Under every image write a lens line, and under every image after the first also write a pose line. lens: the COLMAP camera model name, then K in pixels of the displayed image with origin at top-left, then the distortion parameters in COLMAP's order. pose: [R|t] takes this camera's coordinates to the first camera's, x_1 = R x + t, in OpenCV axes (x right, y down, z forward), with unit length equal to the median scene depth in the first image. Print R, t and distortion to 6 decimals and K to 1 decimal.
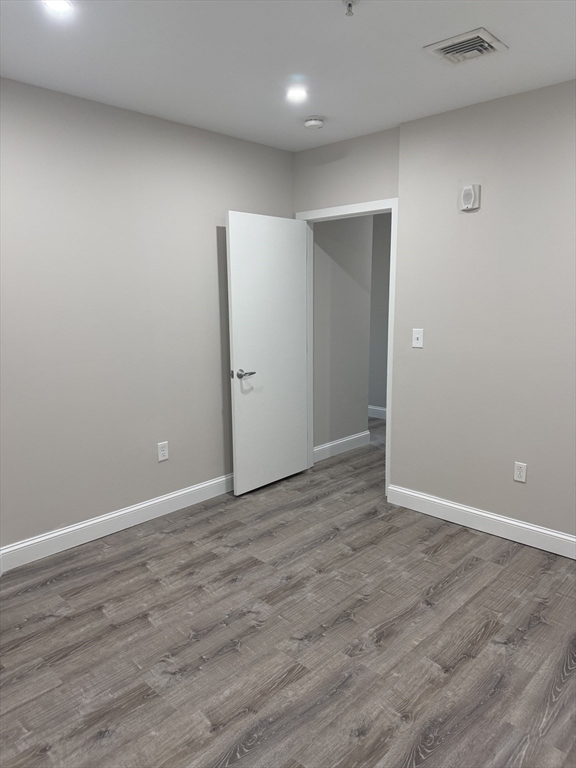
lens RADIAL K [[531.9, 0, 288.0], [0, 531.9, 384.0], [0, 0, 1]] dist [0.000663, -0.001251]
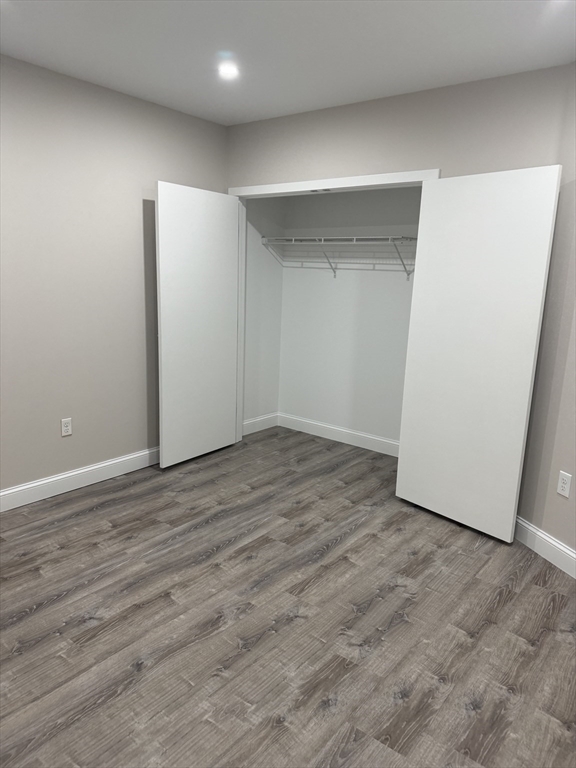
lens RADIAL K [[531.9, 0, 288.0], [0, 531.9, 384.0], [0, 0, 1]] dist [0.000663, -0.001251]
pose [[-0.995604, -0.010824, -0.093037, 0.128841], [-0.044766, 0.927500, 0.371133, -0.277155], [0.082275, 0.373666, -0.923907, 1.640262]]
